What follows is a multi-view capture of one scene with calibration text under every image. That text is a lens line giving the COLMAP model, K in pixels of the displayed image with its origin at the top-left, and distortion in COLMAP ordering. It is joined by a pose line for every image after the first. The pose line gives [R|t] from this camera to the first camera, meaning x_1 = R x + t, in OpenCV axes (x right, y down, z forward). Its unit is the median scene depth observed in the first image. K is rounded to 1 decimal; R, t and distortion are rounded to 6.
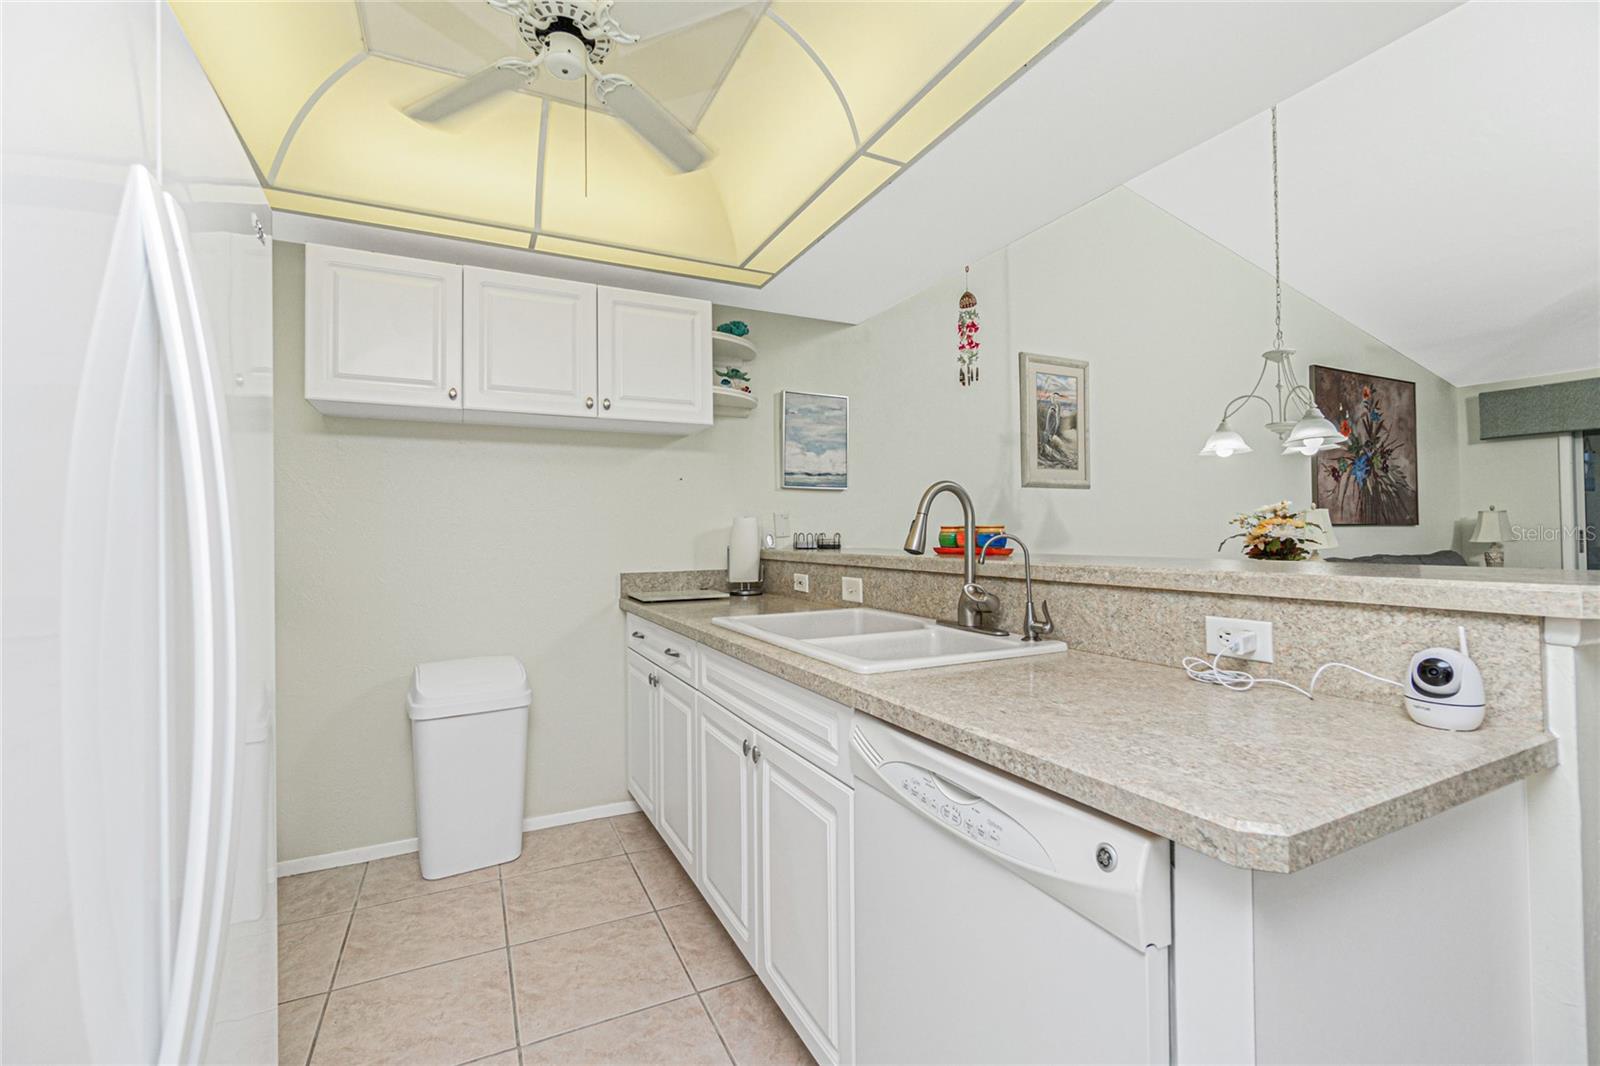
lens RADIAL K [[697.2, 0, 793.2], [0, 697.2, 519.5], [0, 0, 1]] dist [-0.012895, 0.004585]
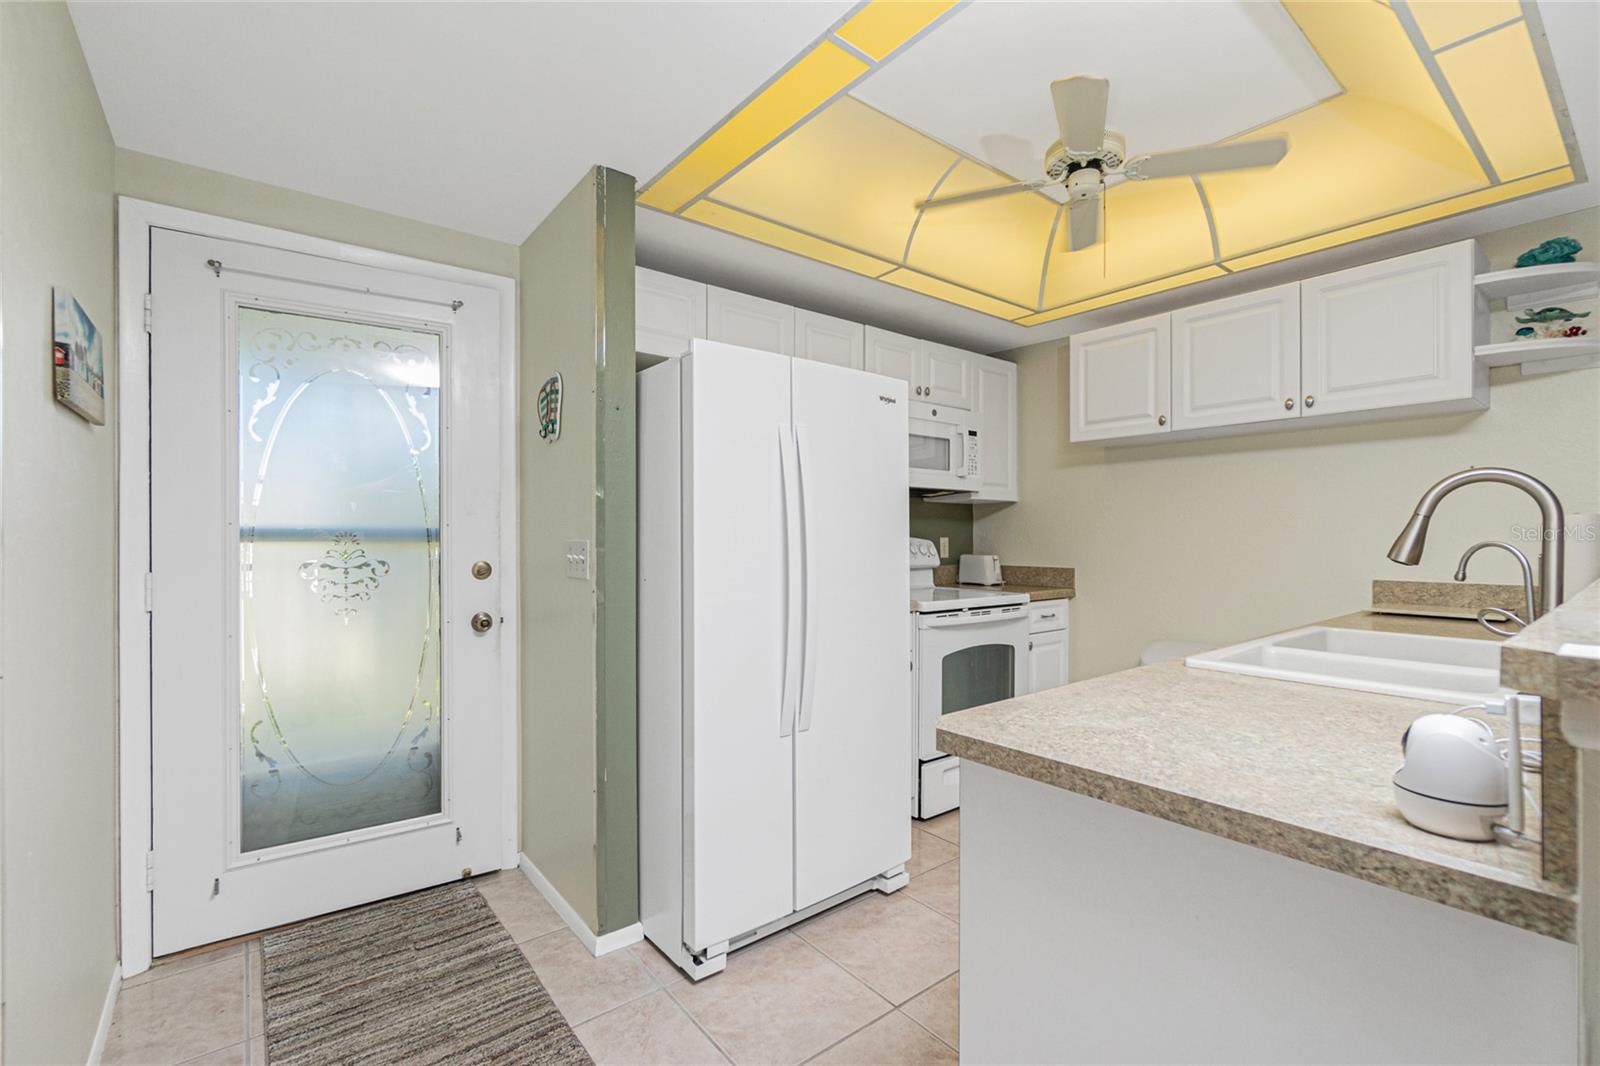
lens RADIAL K [[697.2, 0, 778.8], [0, 697.2, 542.9], [0, 0, 1]] dist [-0.012895, 0.004585]
pose [[0.209670, 0.016960, -0.977625, 0.397324], [0.019649, 0.999575, 0.021555, -0.003654], [0.977575, -0.023729, 0.209247, 0.055327]]
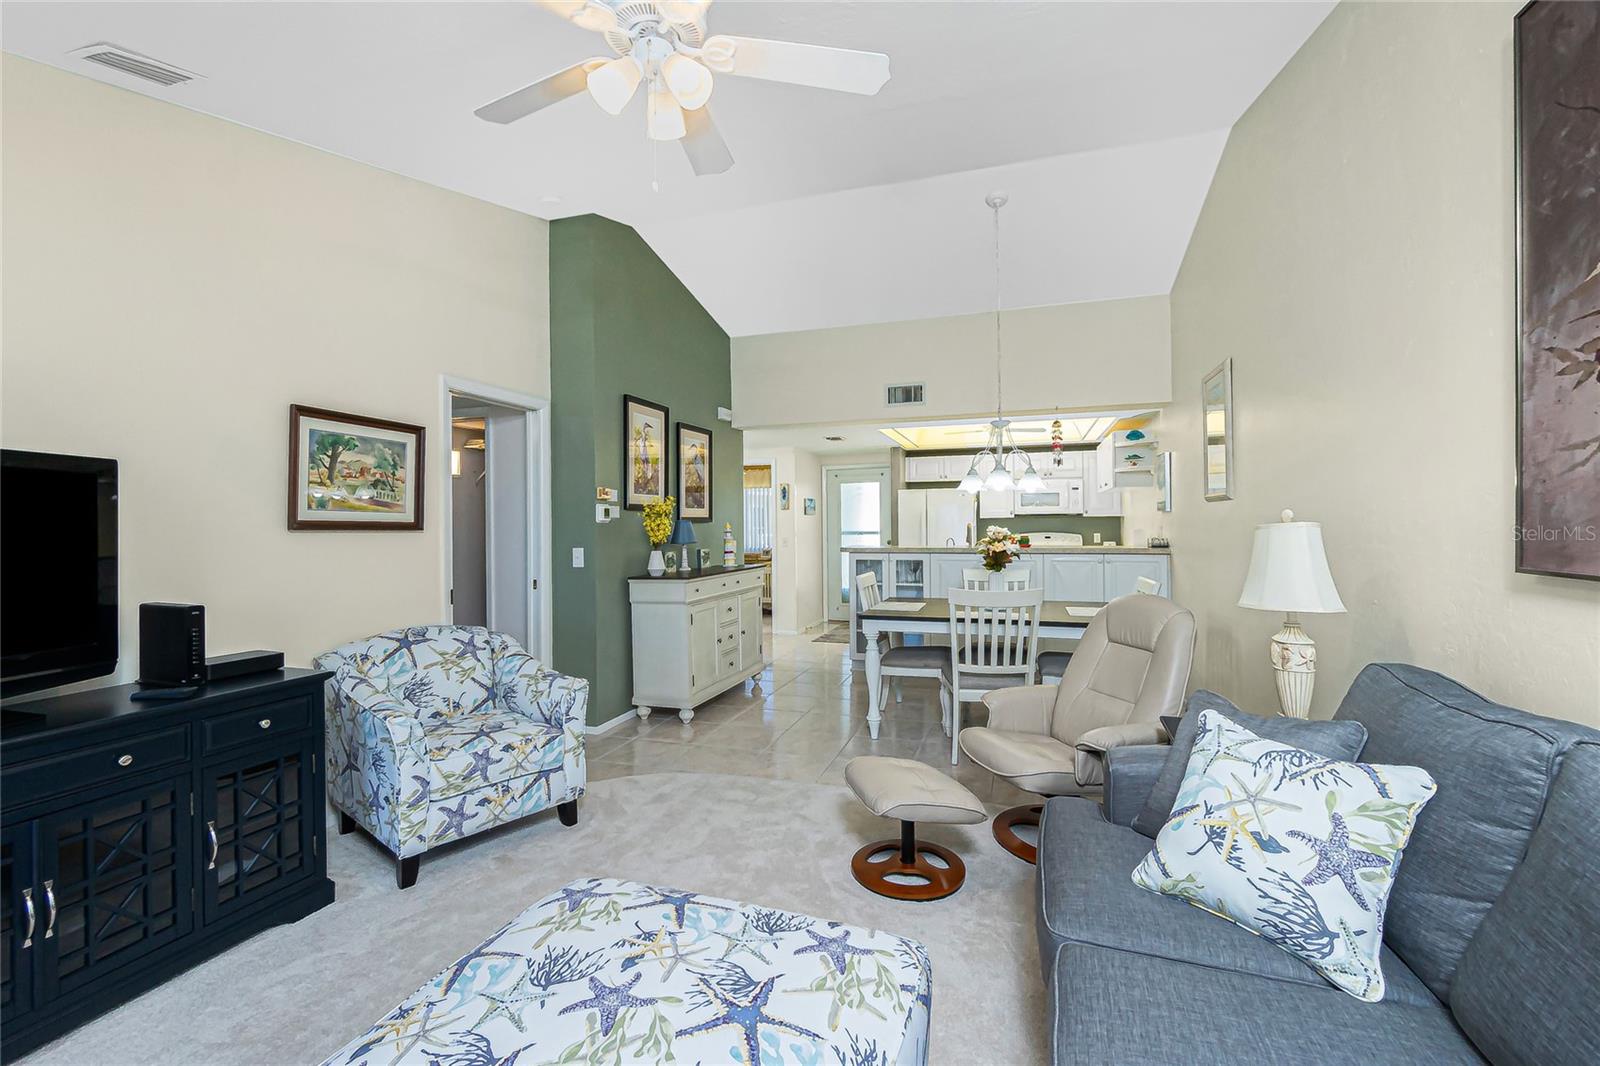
lens RADIAL K [[697.2, 0, 804.4], [0, 697.2, 533.3], [0, 0, 1]] dist [-0.012895, 0.004585]
pose [[-0.687438, 0.026178, -0.725771, 1.814527], [0.030833, 0.999501, 0.006847, -0.028887], [0.725588, -0.017671, -0.687902, 1.514749]]
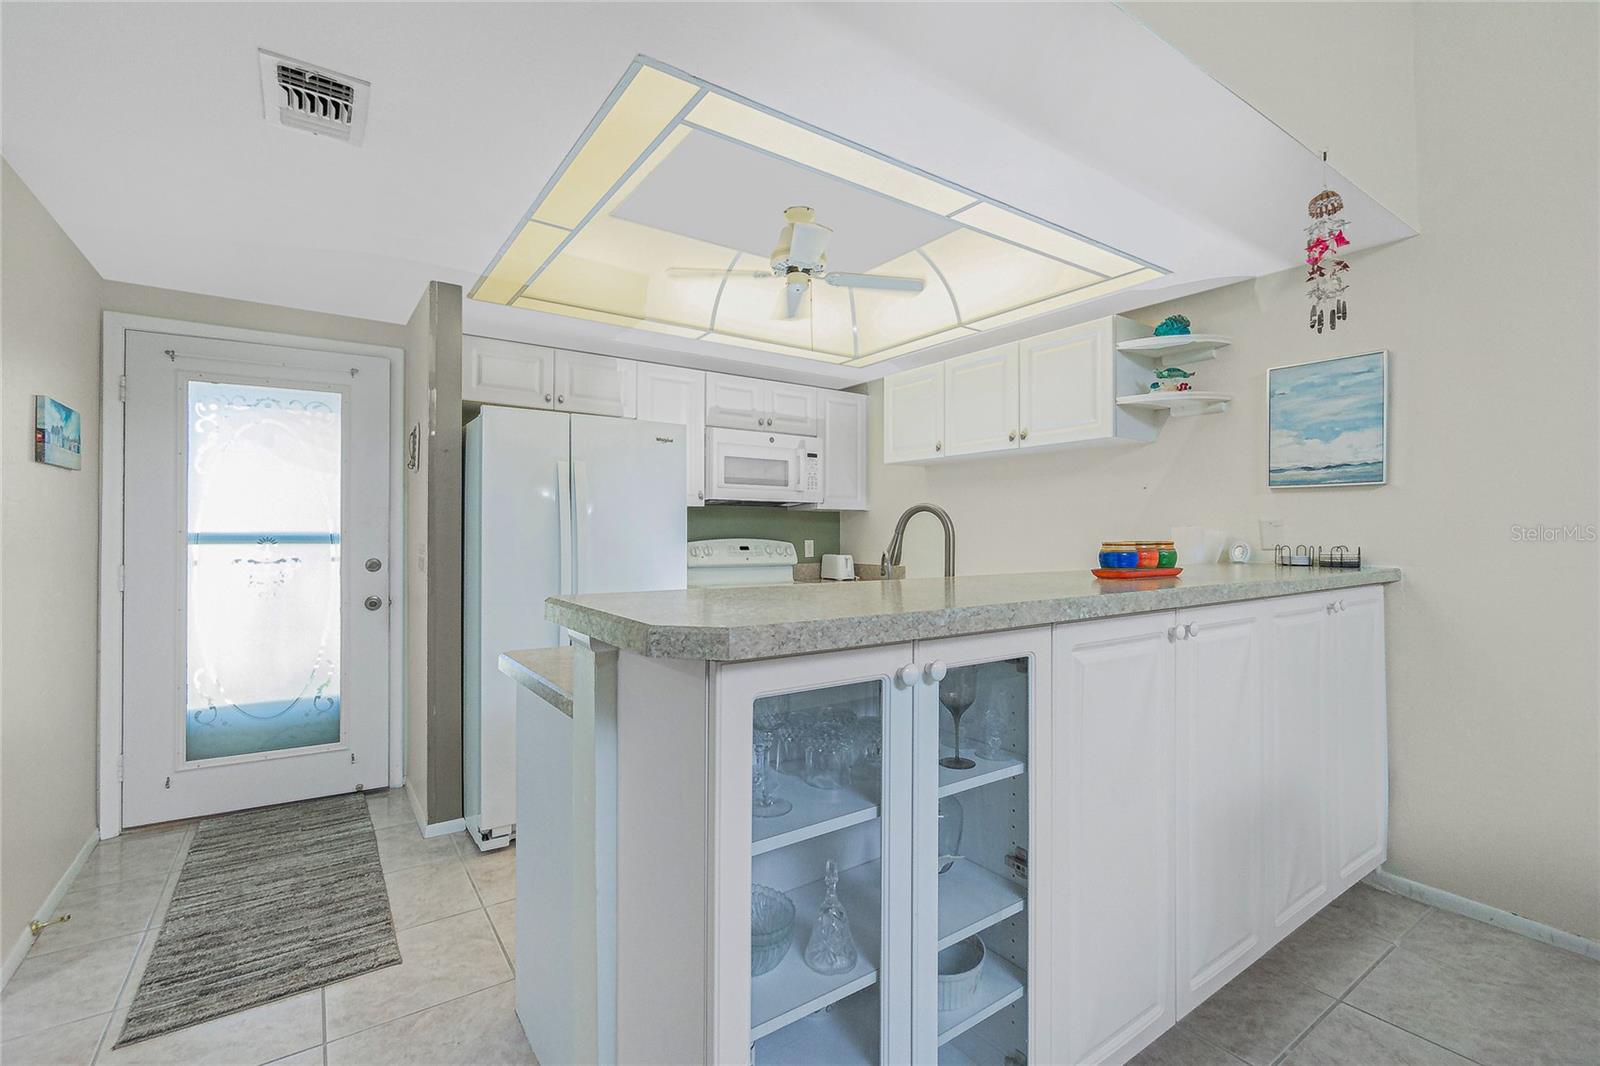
lens RADIAL K [[697.2, 0, 812.4], [0, 697.2, 536.8], [0, 0, 1]] dist [-0.012895, 0.004585]
pose [[0.170919, 0.013515, -0.985192, 0.679917], [0.016273, 0.999731, 0.016537, -0.011608], [0.985151, -0.018858, 0.170653, 0.330137]]
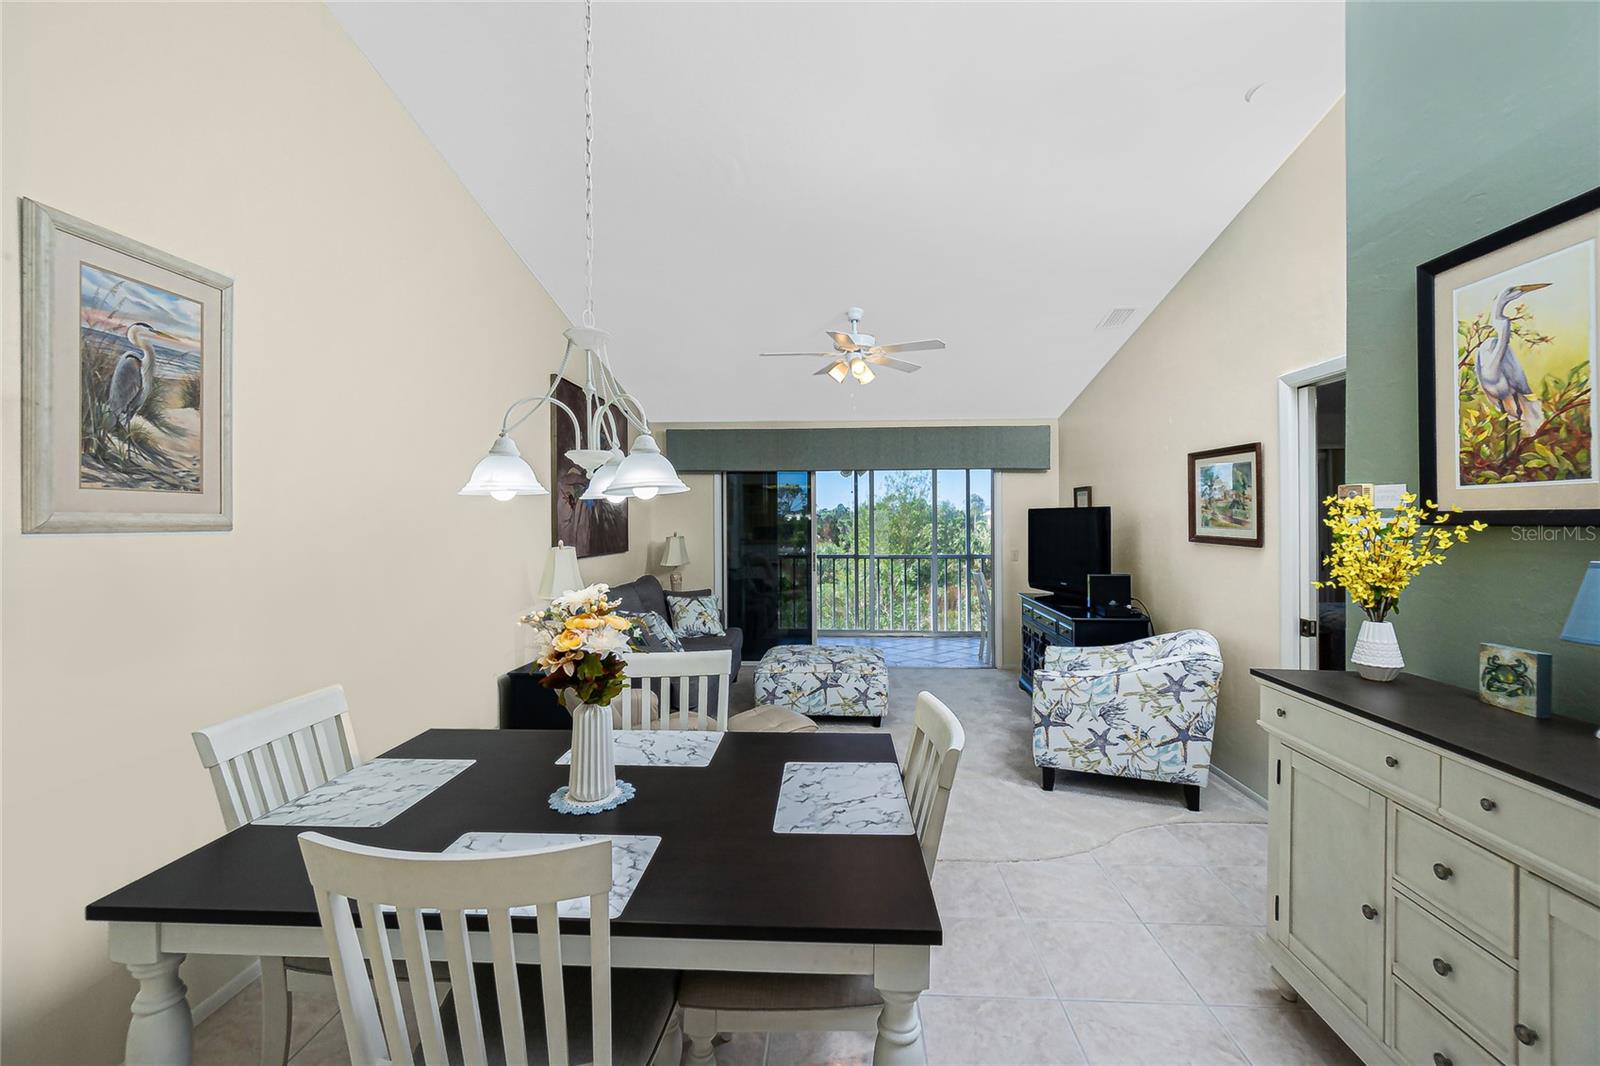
lens RADIAL K [[697.2, 0, 794.5], [0, 697.2, 518.1], [0, 0, 1]] dist [-0.012895, 0.004585]
pose [[0.491162, 0.009840, 0.871012, 0.233394], [-0.017478, 0.999846, -0.001439, -0.073587], [-0.870893, -0.014517, 0.491259, 0.485761]]
